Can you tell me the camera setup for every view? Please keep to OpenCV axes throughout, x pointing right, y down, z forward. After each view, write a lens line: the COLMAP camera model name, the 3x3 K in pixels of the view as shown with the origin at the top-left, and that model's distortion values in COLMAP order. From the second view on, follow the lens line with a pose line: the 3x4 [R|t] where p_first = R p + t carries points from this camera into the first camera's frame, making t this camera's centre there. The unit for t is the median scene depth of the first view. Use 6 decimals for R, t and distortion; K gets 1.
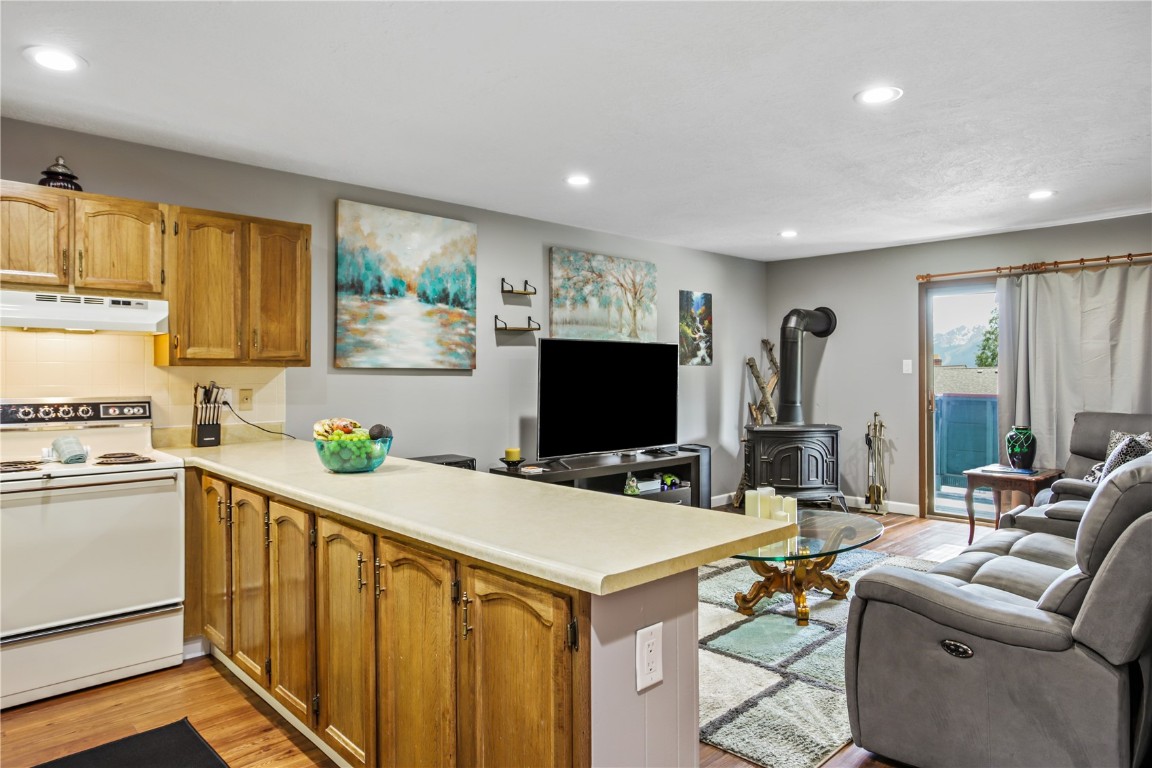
lens RADIAL K [[719.0, 0, 584.8], [0, 719.0, 370.1], [0, 0, 1]] dist [-0.021650, 0.021856]
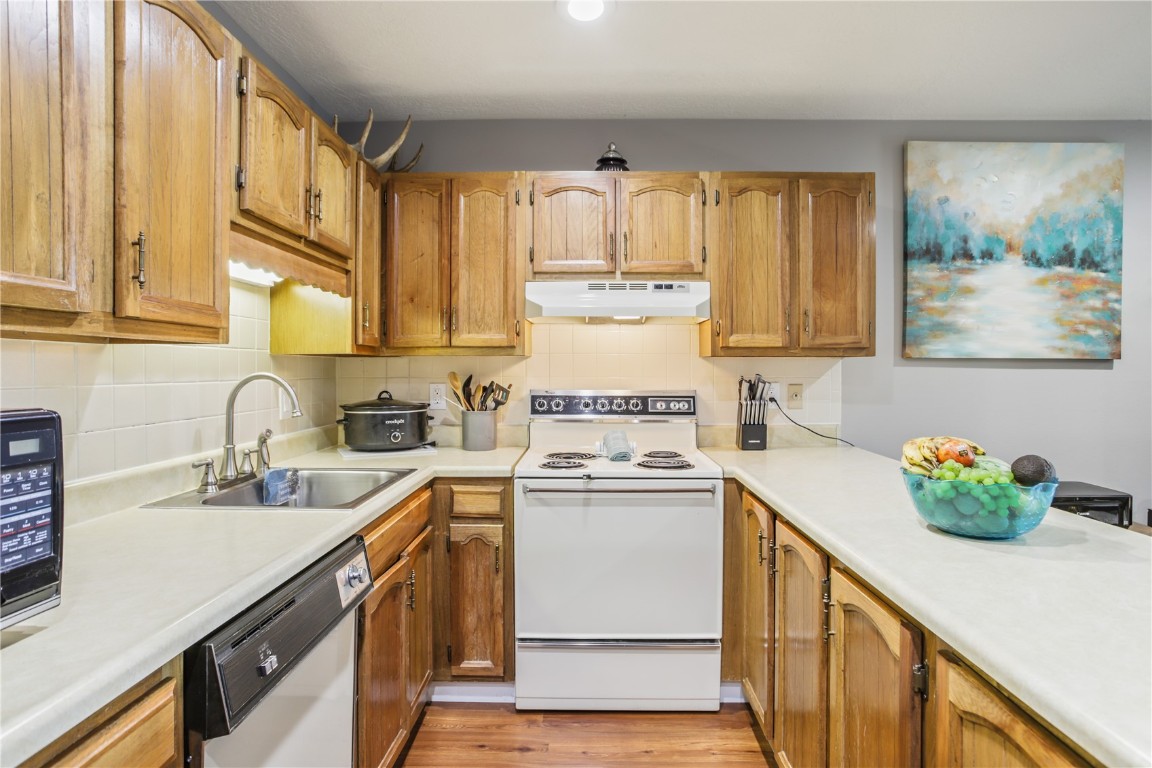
lens RADIAL K [[605.5, 0, 577.7], [0, 605.5, 375.0], [0, 0, 1]] dist [-0.044900, 0.020667]
pose [[0.705975, 0.006414, -0.708208, -0.130778], [0.002254, 0.999934, 0.011304, 0.006166], [0.708233, -0.009576, 0.705913, 0.274573]]
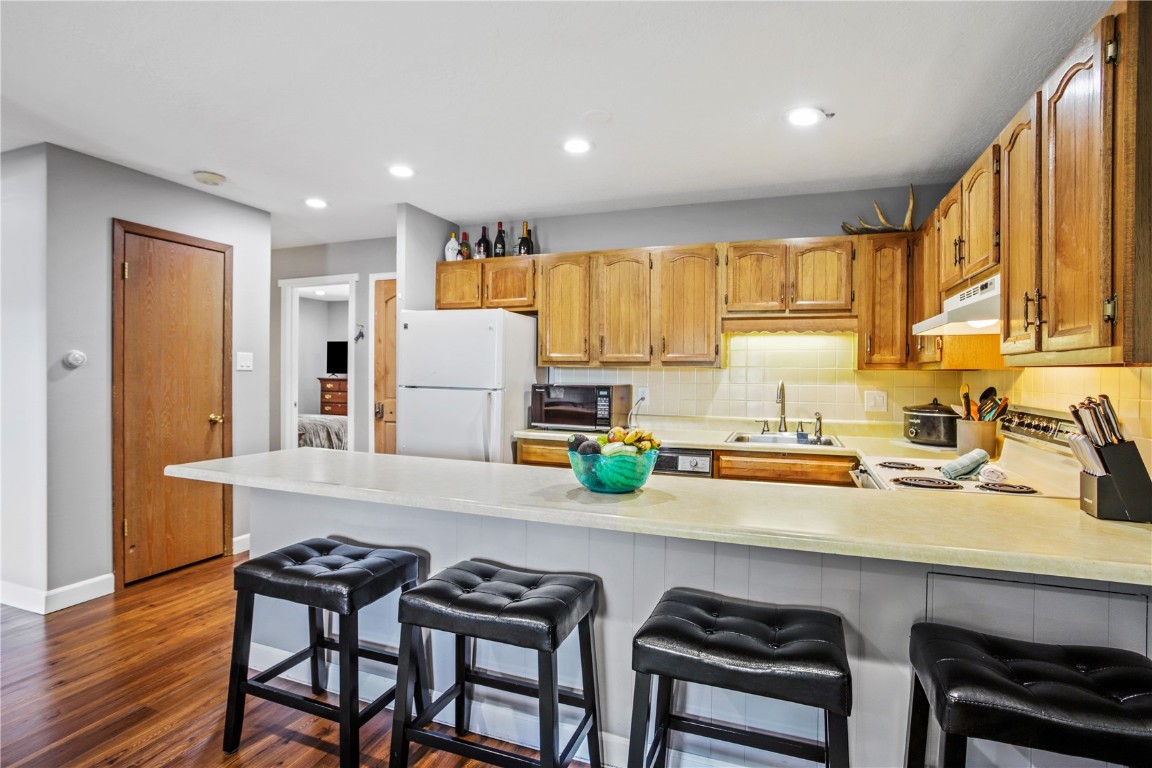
lens RADIAL K [[569.7, 0, 584.8], [0, 569.7, 372.9], [0, 0, 1]] dist [-0.050631, 0.023044]
pose [[-0.901019, -0.008957, -0.433686, 0.001219], [-0.008757, 0.999959, -0.002461, 0.002879], [0.433690, 0.001581, -0.901061, 0.981035]]
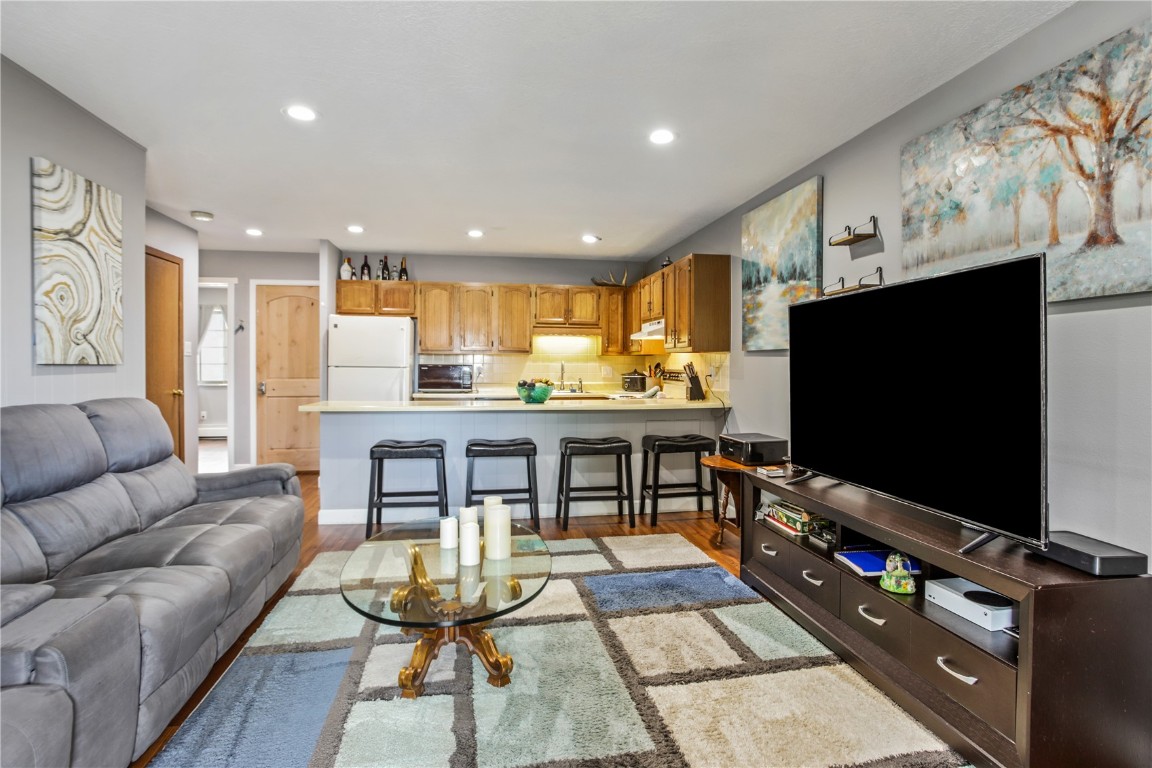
lens RADIAL K [[605.0, 0, 595.2], [0, 605.0, 373.1], [0, 0, 1]] dist [-0.030487, 0.008686]
pose [[-0.544757, 0.007759, -0.838558, 0.648714], [-0.000604, 0.999953, 0.009645, 0.023803], [0.838594, 0.005761, -0.544727, 1.293657]]
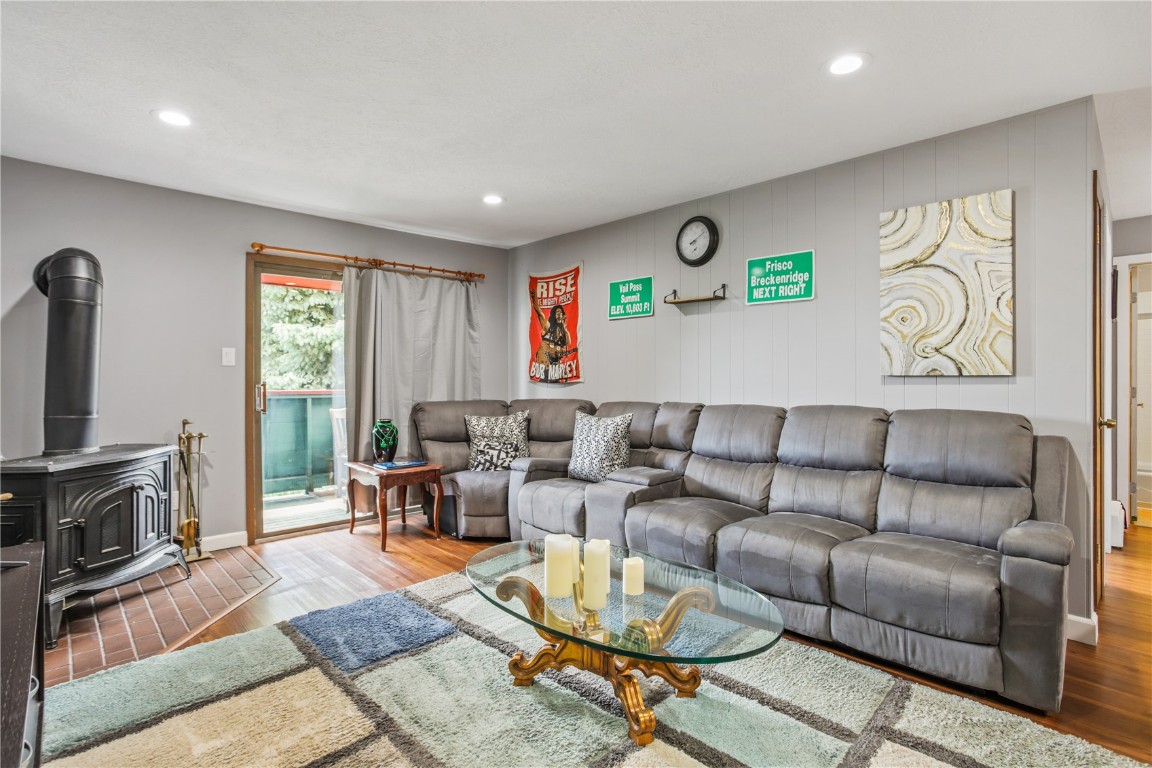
lens RADIAL K [[569.7, 0, 580.7], [0, 569.7, 373.8], [0, 0, 1]] dist [-0.050631, 0.023044]
pose [[0.001897, 0.005846, 0.999981, -0.225681], [-0.002500, 0.999980, -0.005841, 0.023240], [-0.999995, -0.002488, 0.001912, 0.897407]]
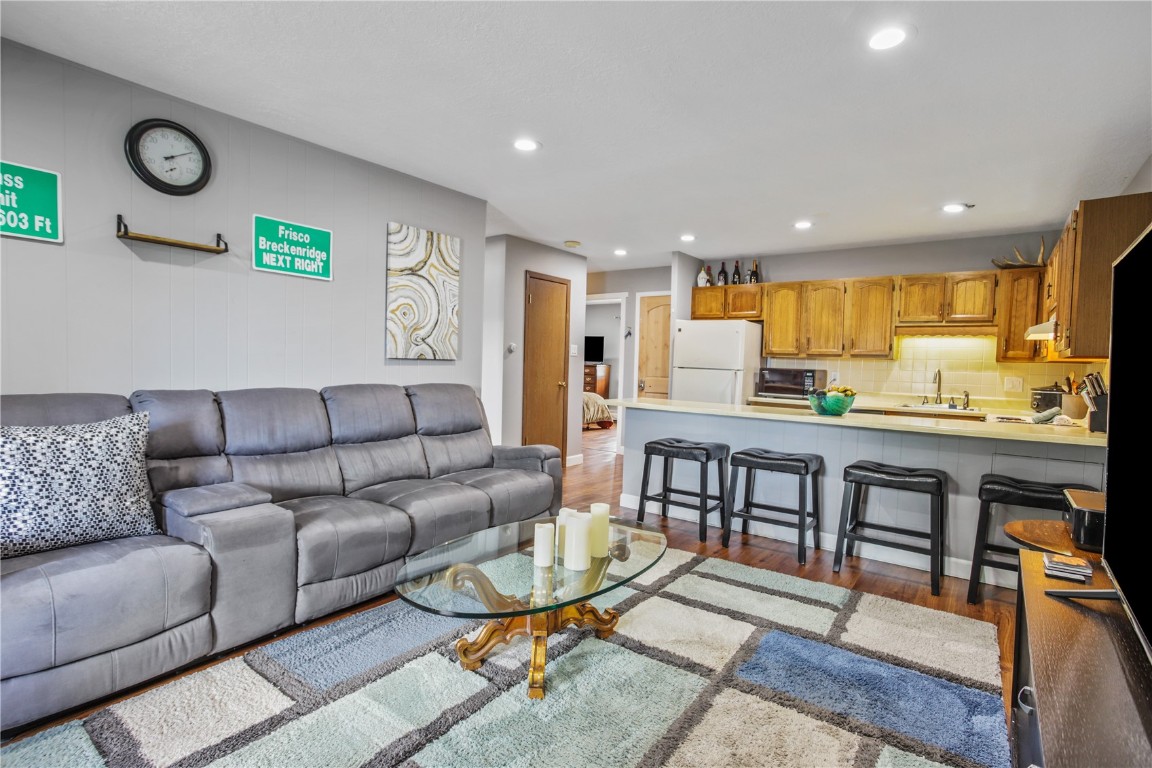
lens RADIAL K [[569.7, 0, 573.1], [0, 569.7, 382.1], [0, 0, 1]] dist [-0.050631, 0.023044]
pose [[-0.988217, -0.024629, -0.151067, 0.315625], [-0.029745, 0.999055, 0.031701, 0.022037], [0.150144, 0.035821, -0.988015, 1.397706]]
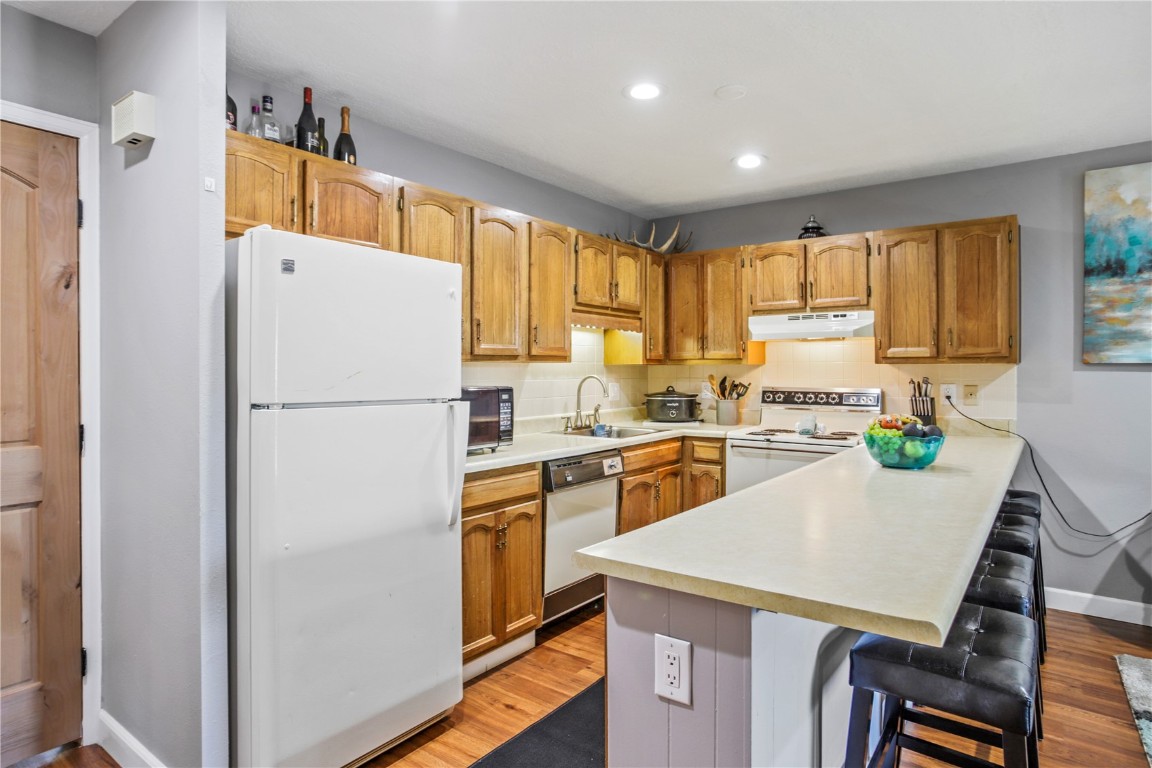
lens RADIAL K [[647.2, 0, 595.2], [0, 647.2, 370.4], [0, 0, 1]] dist [-0.008722, 0.003825]
pose [[0.181226, 0.001000, -0.983441, 0.307842], [0.004283, 0.999989, 0.001806, 0.000767], [0.983432, -0.004539, 0.181220, 0.252119]]
